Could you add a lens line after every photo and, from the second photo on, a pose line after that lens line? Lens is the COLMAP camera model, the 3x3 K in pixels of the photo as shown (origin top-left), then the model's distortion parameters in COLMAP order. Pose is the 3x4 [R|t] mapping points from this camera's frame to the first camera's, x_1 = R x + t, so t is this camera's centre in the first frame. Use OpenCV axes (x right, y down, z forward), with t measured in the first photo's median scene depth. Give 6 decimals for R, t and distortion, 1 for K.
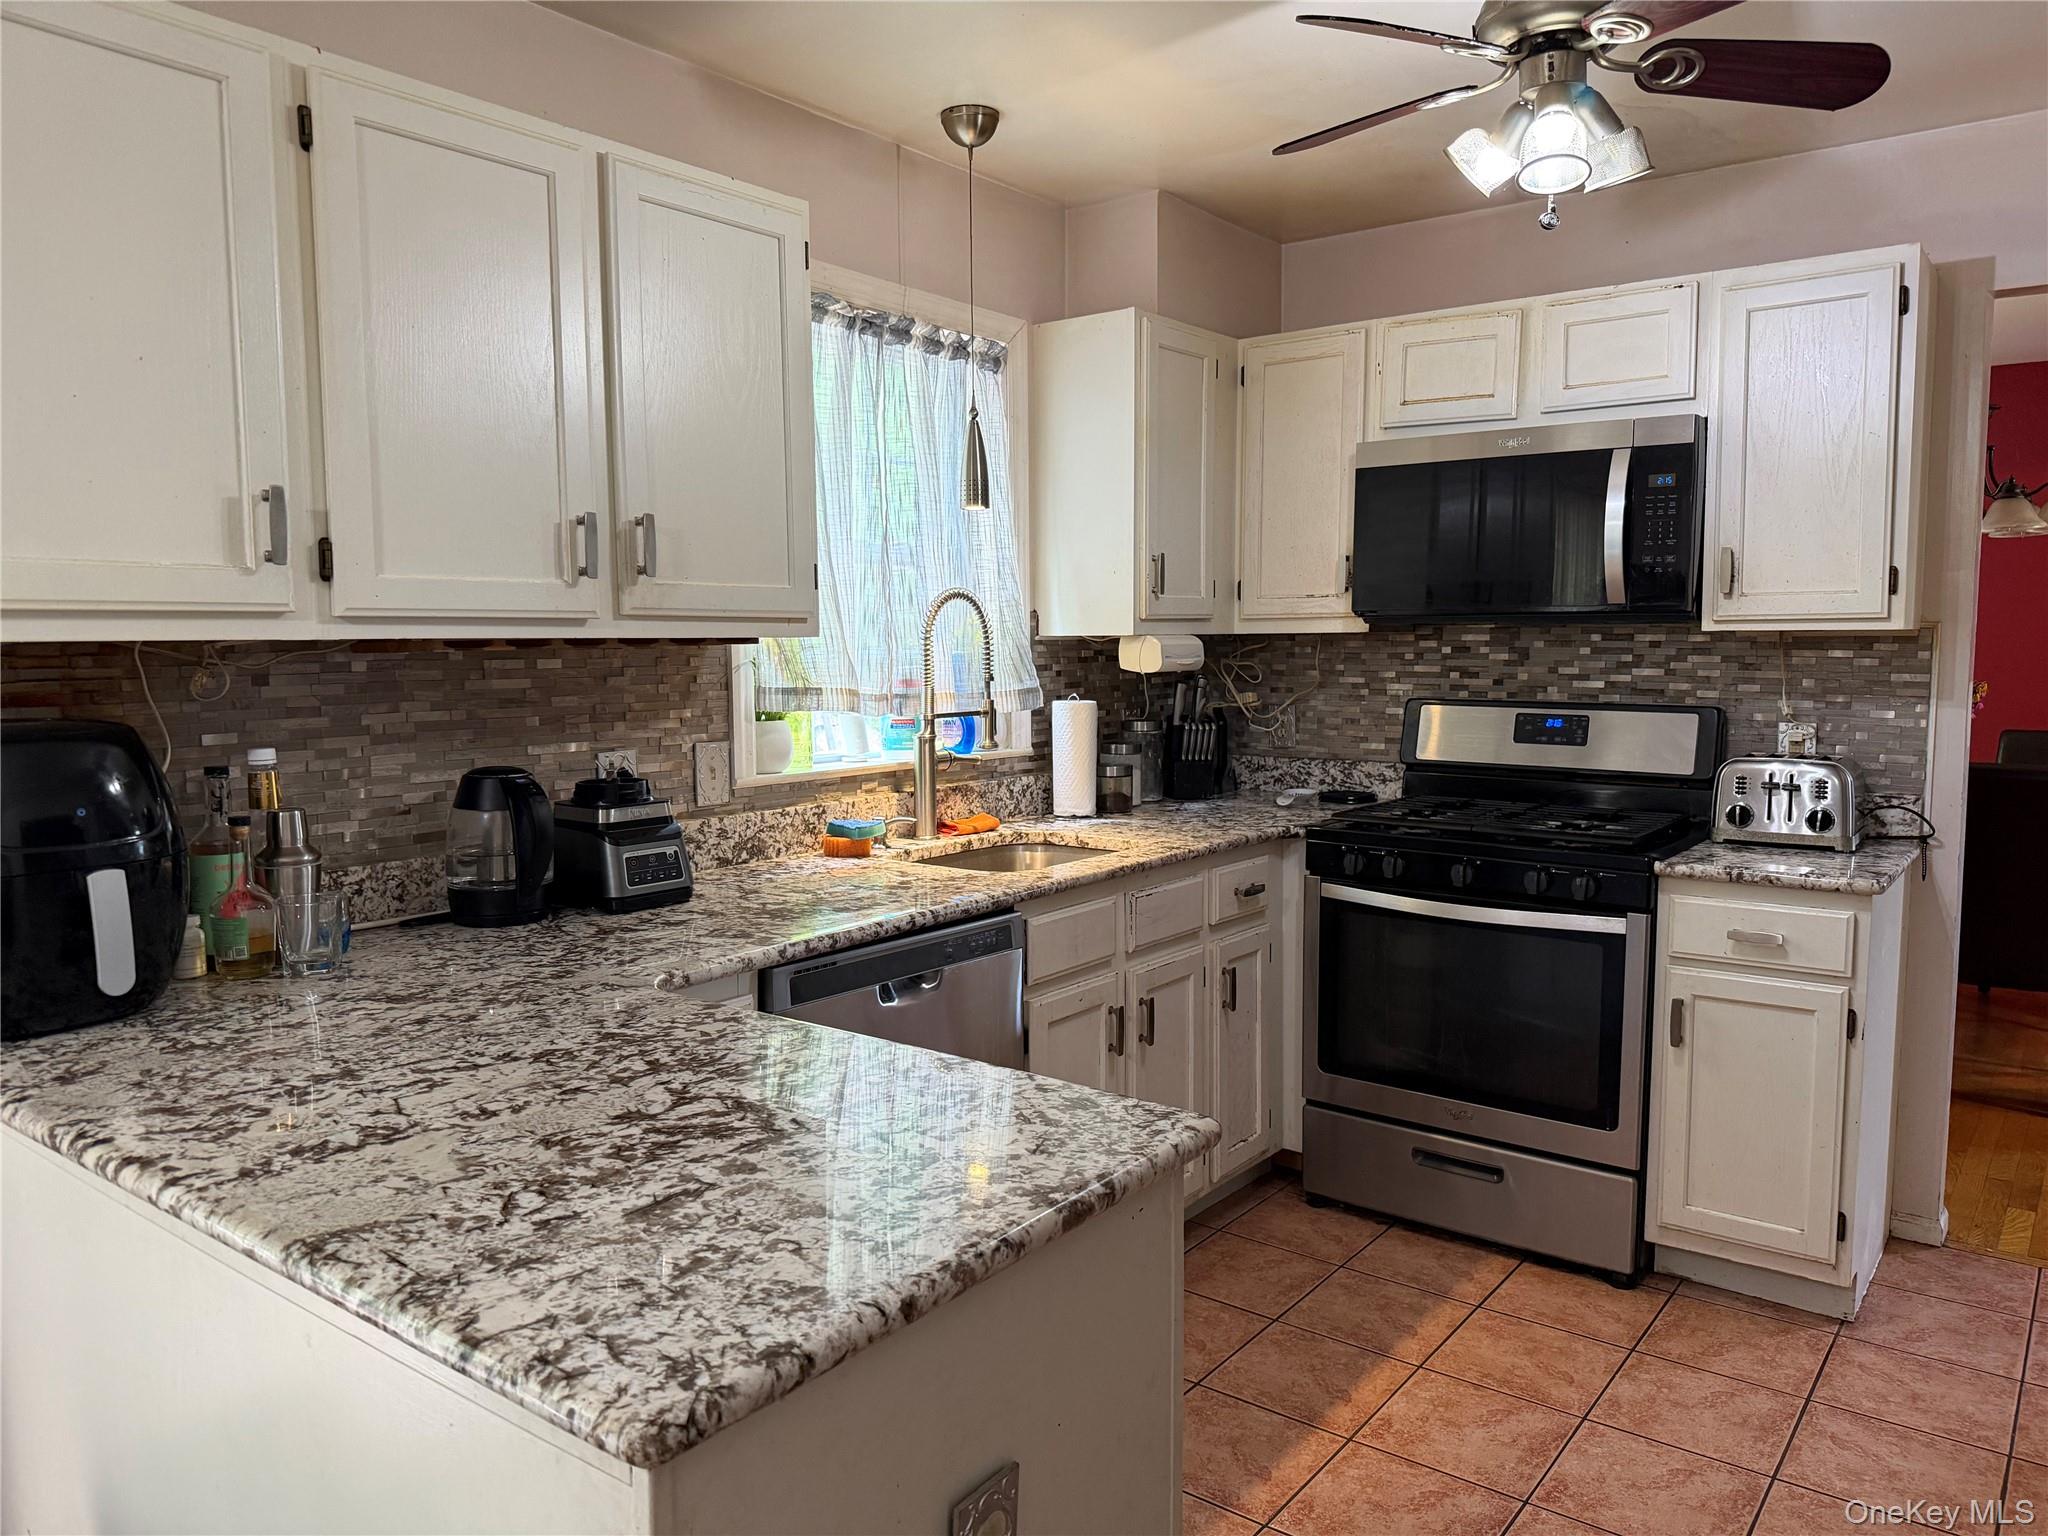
lens RADIAL K [[1452.7, 0, 1032.9], [0, 1452.7, 752.9], [0, 0, 1]] dist [0.043351, -0.036696]
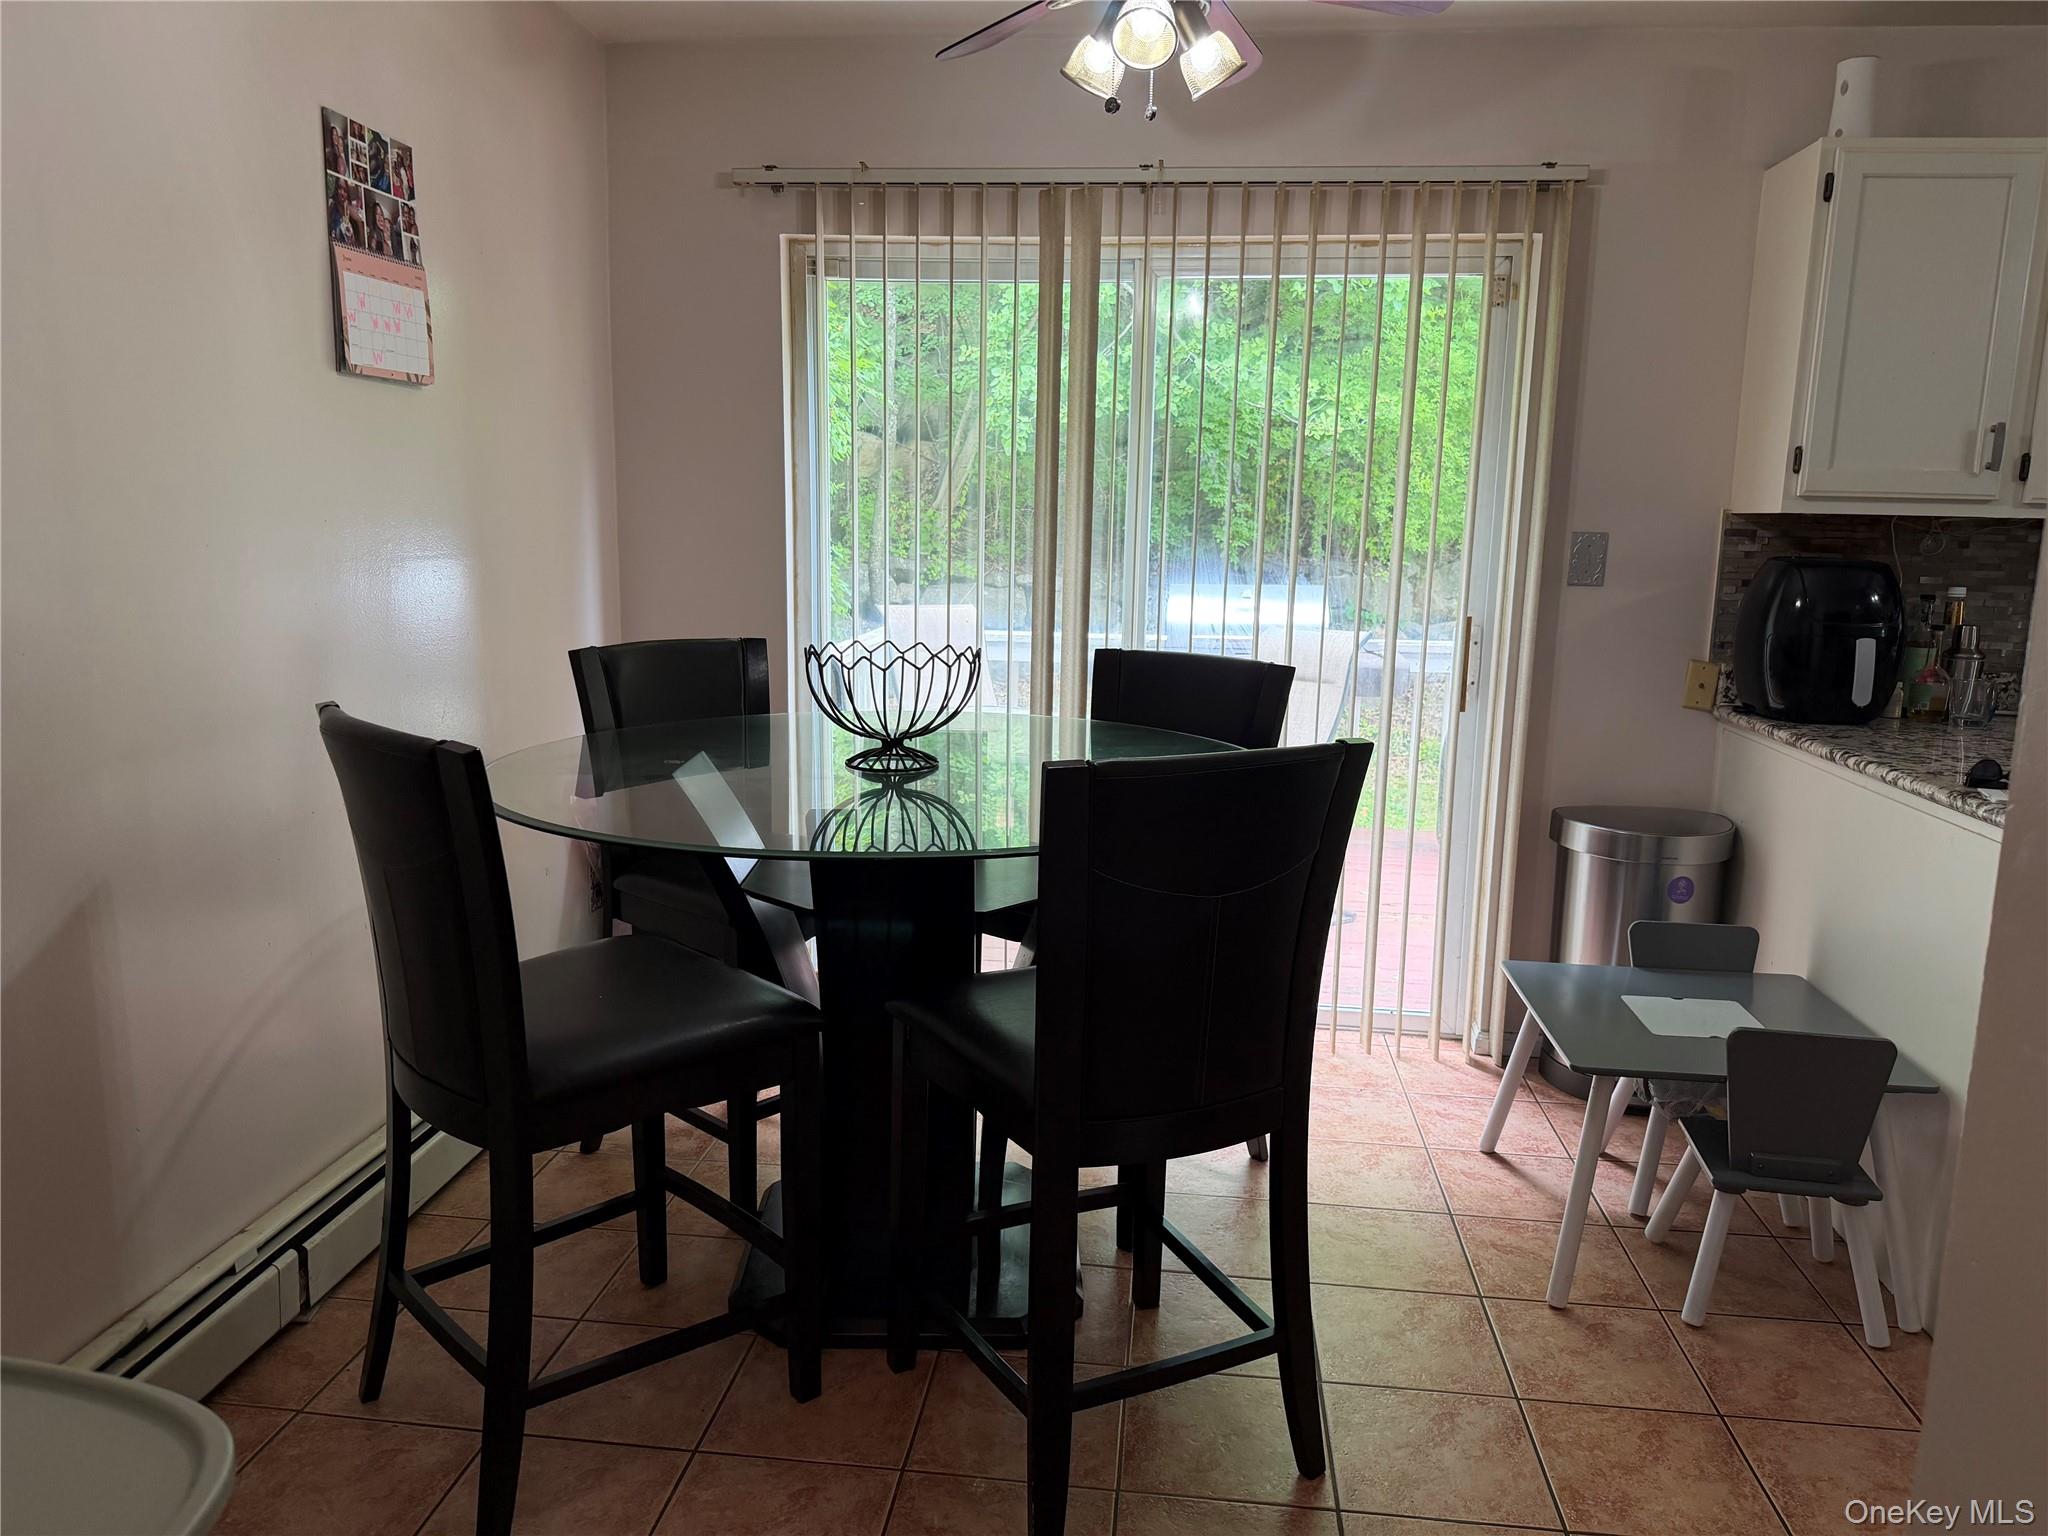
lens RADIAL K [[1452.7, 0, 1037.3], [0, 1452.7, 760.9], [0, 0, 1]] dist [0.043351, -0.036696]
pose [[0.524308, 0.160725, -0.836223, 0.333068], [-0.100570, 0.986840, 0.126618, 0.086190], [0.845569, 0.017712, 0.533572, -0.733313]]
